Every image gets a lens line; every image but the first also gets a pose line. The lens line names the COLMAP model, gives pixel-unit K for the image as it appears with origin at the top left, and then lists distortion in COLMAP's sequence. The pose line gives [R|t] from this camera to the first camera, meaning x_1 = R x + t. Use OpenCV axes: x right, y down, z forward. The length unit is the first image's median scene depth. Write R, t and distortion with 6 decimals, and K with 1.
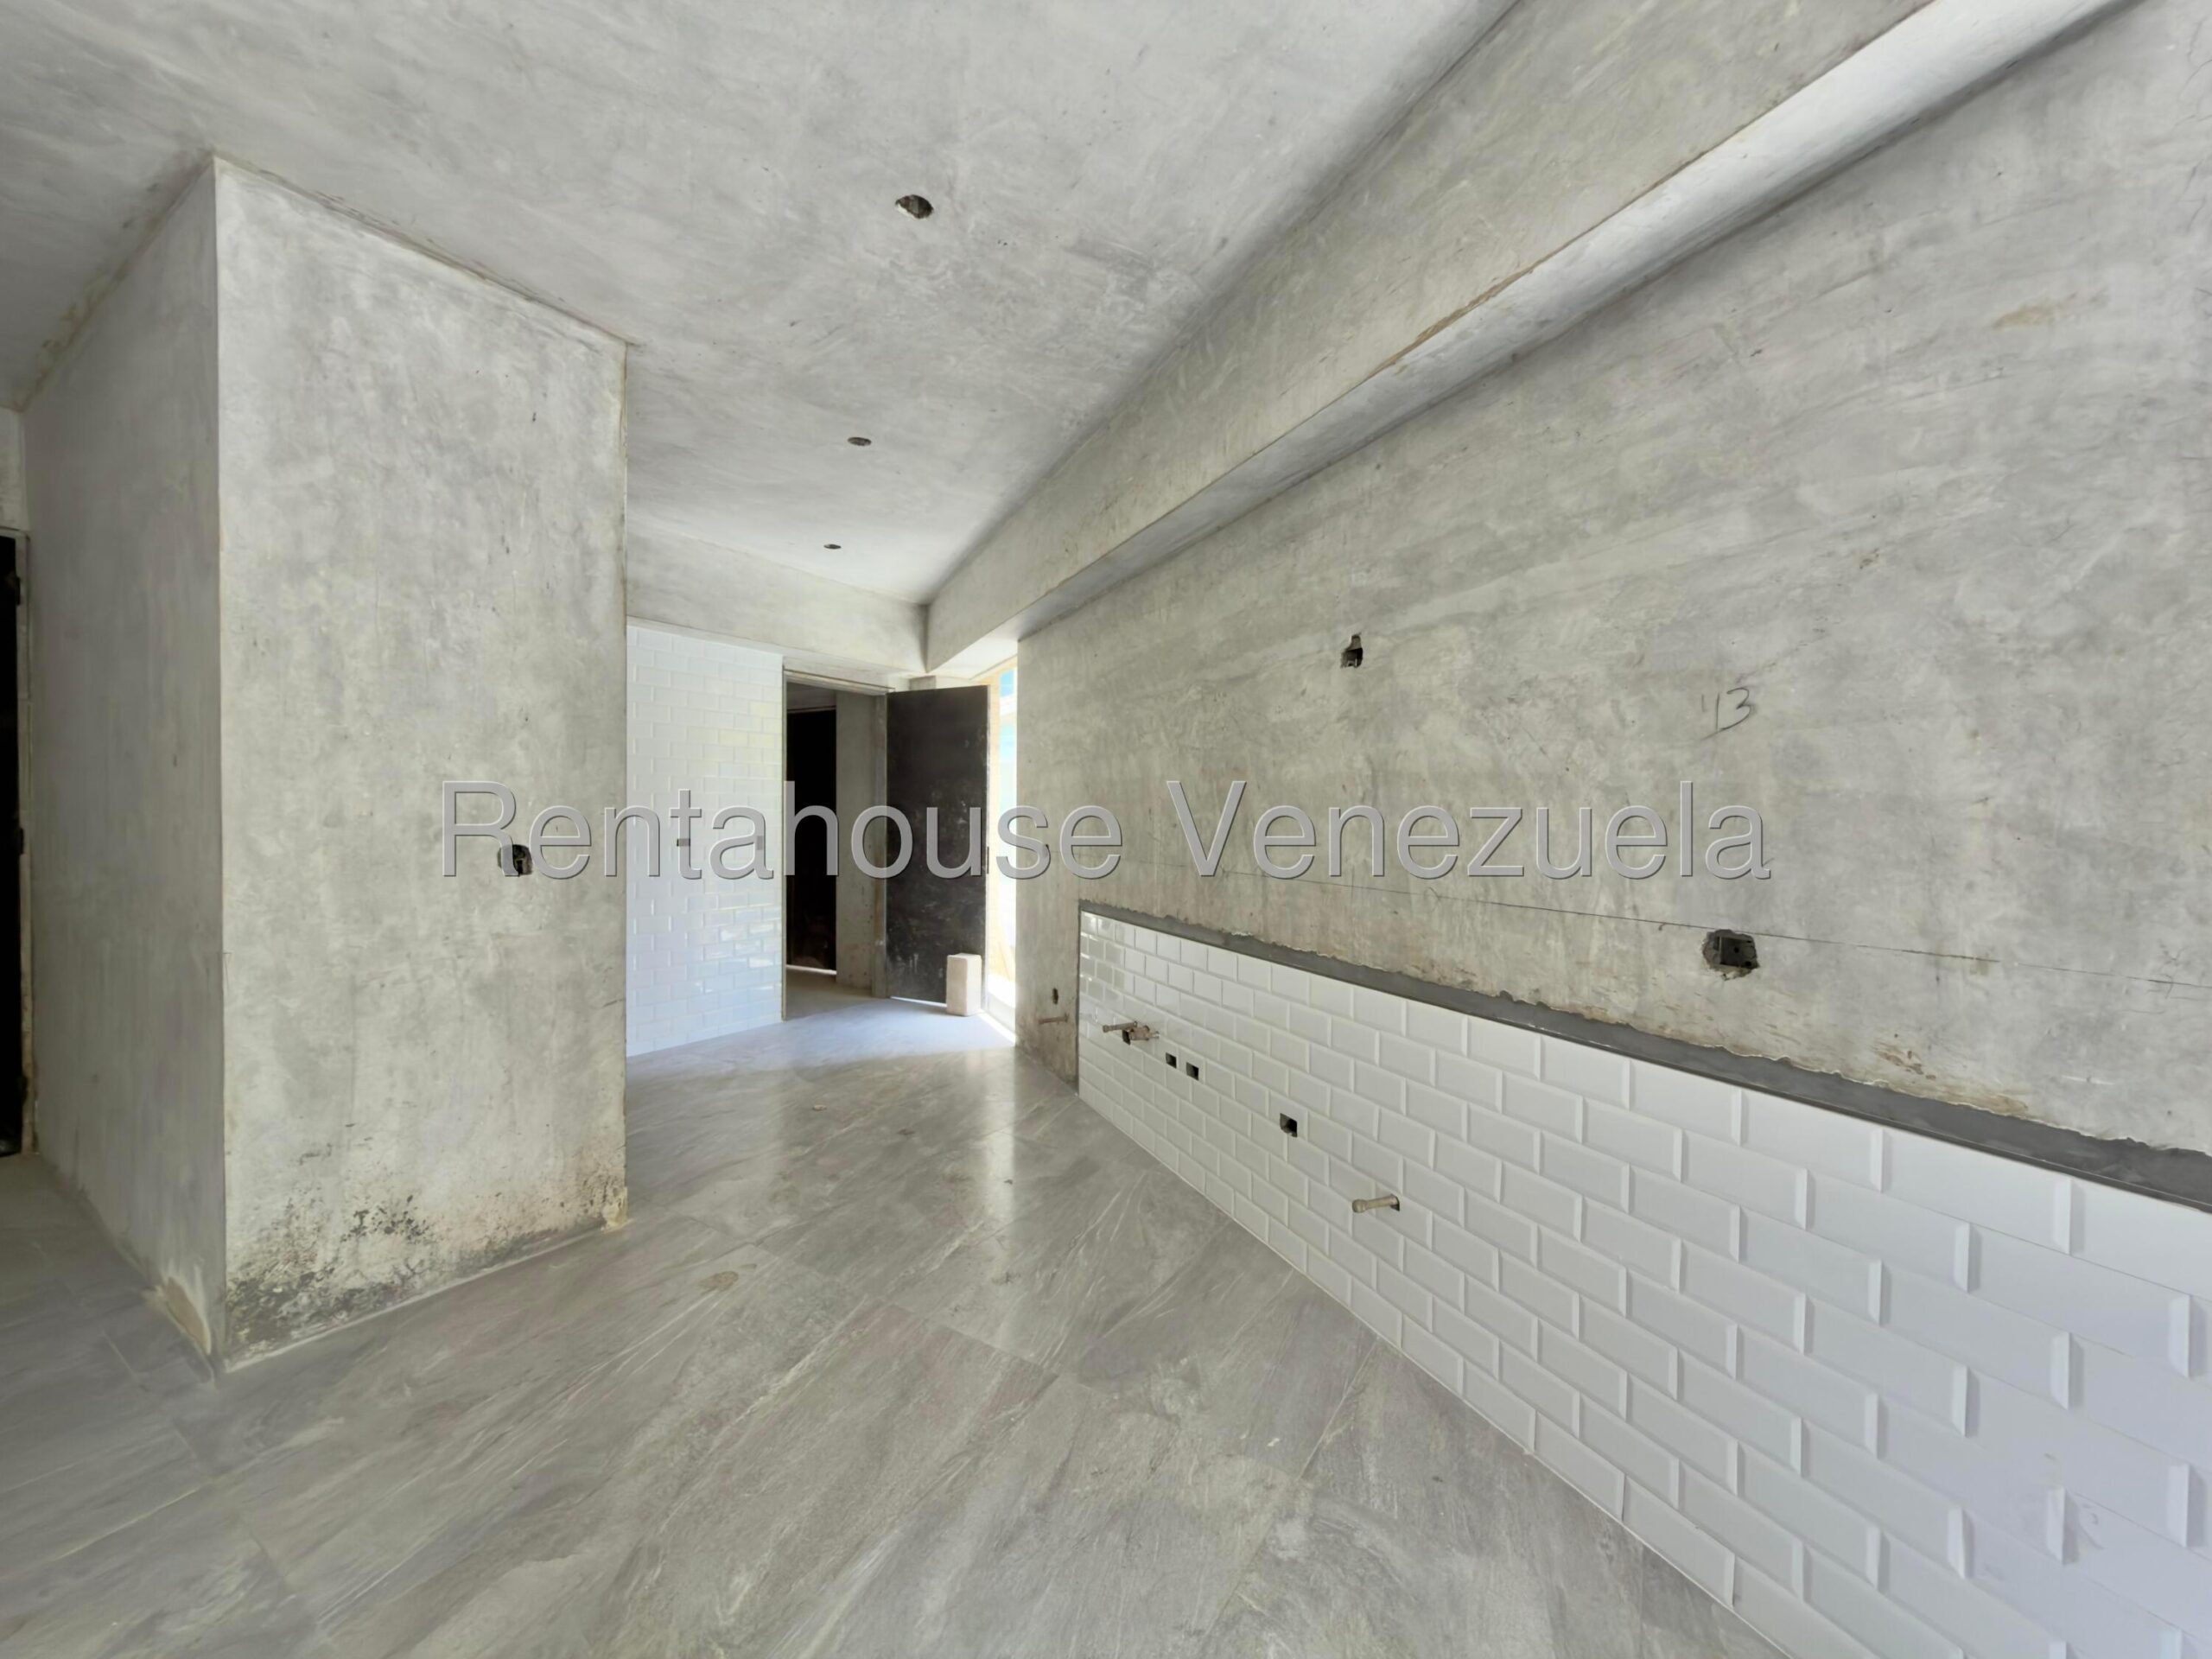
lens RADIAL K [[884.9, 0, 1110.5], [0, 884.9, 833.5], [0, 0, 1]] dist [0.000583, -0.000602]
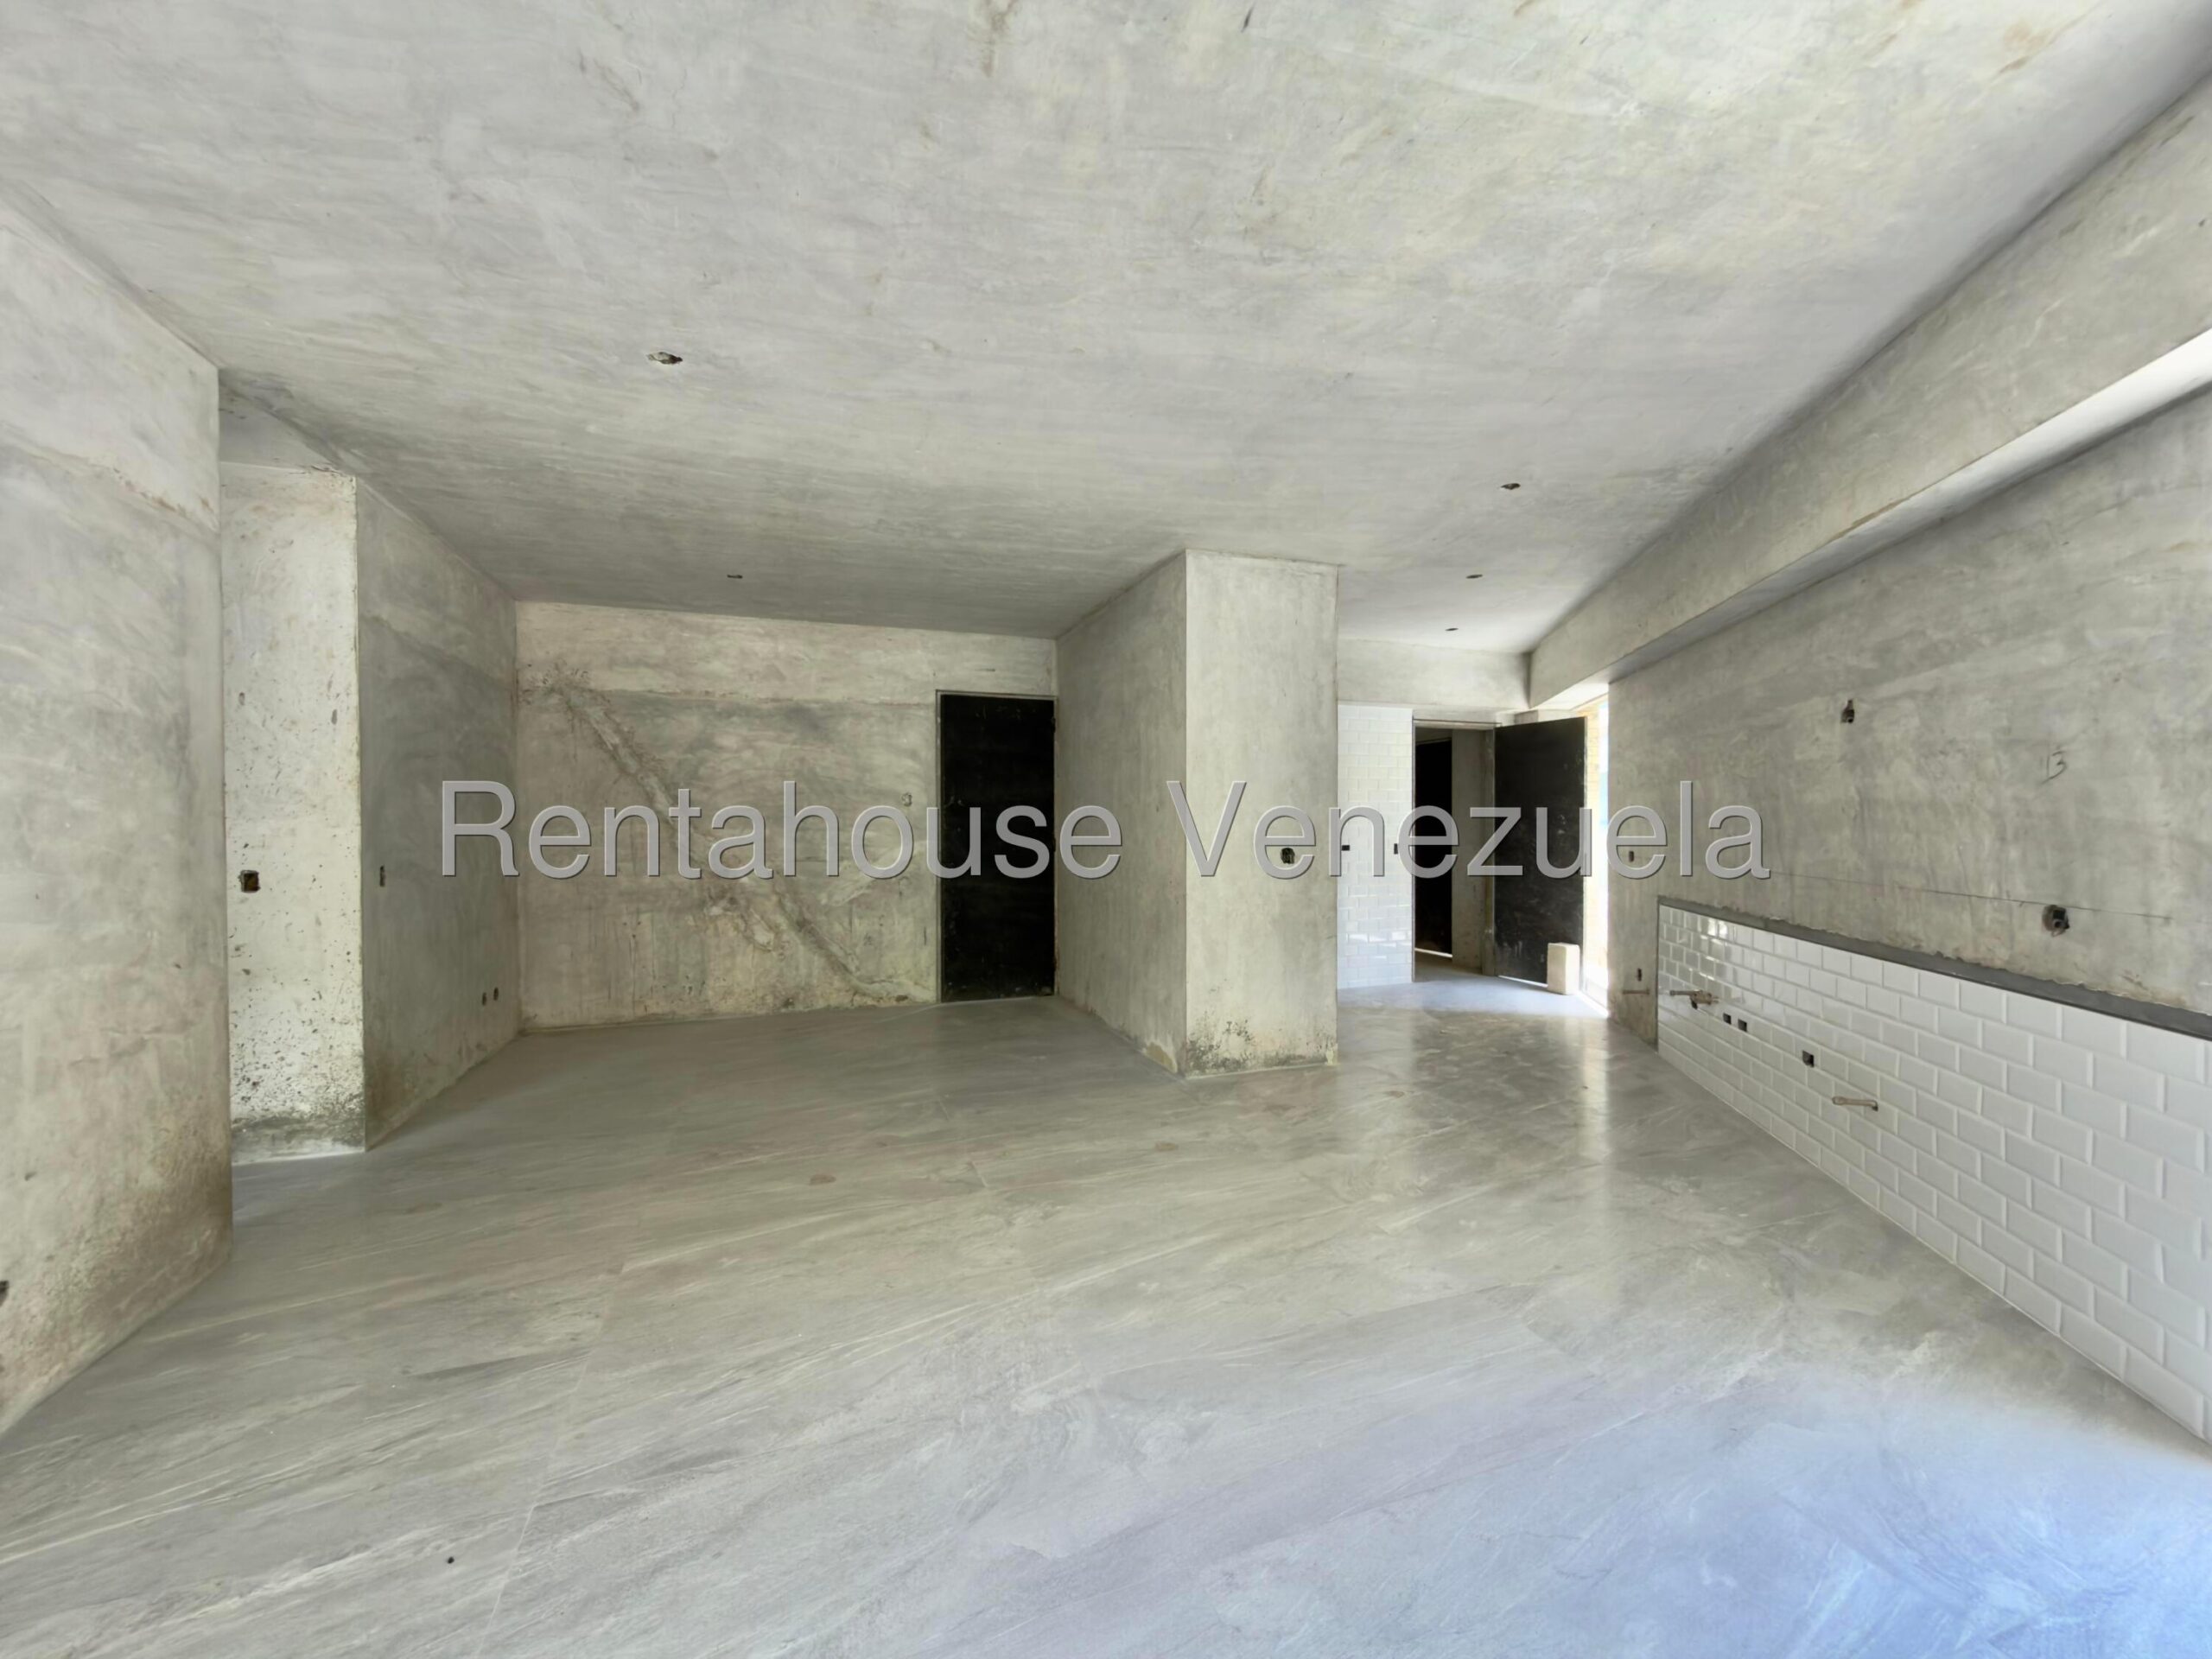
lens RADIAL K [[884.9, 0, 1108.7], [0, 884.9, 835.0], [0, 0, 1]] dist [0.000583, -0.000602]
pose [[0.789799, -0.003029, -0.613358, 0.224053], [-0.001429, 0.999976, -0.006780, -0.001900], [0.613364, 0.006231, 0.789776, -0.863232]]
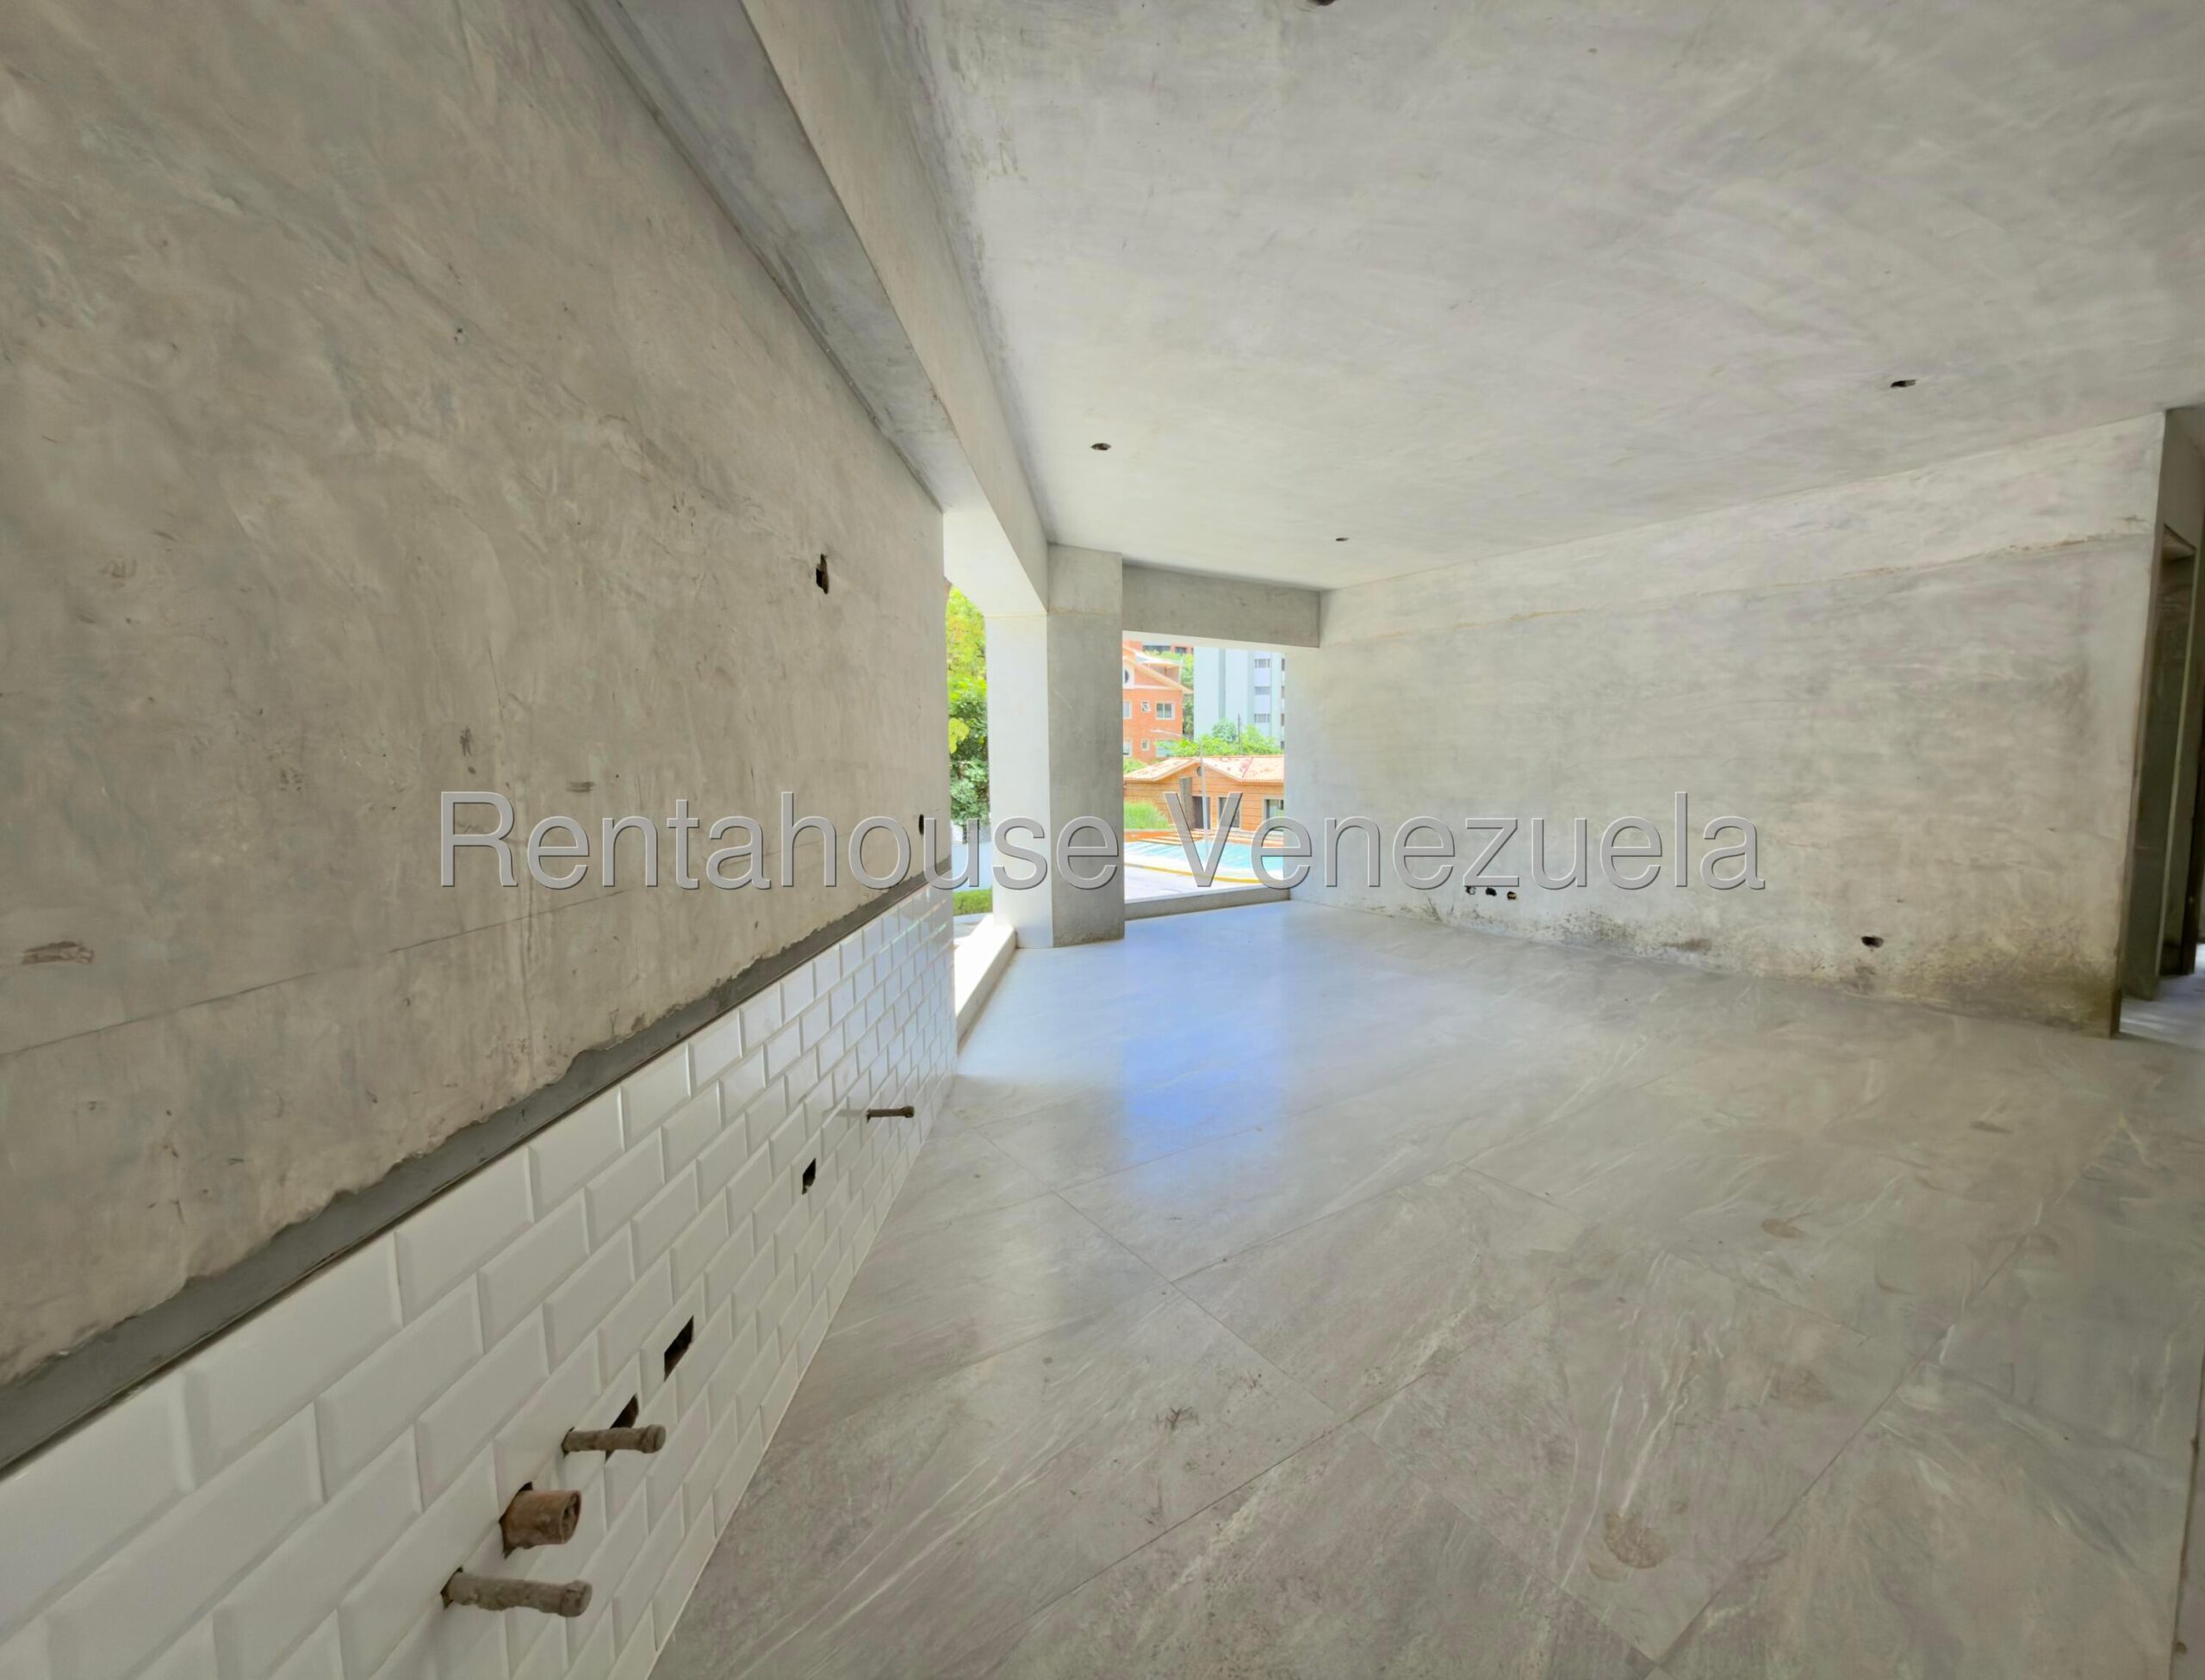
lens RADIAL K [[893.2, 0, 1124.6], [0, 893.2, 845.6], [0, 0, 1]] dist [-0.000193, -0.000580]
pose [[-0.917839, -0.037934, 0.395137, -0.391612], [0.008016, 0.993449, 0.113993, -0.036092], [-0.396873, 0.107794, -0.911522, 1.846544]]
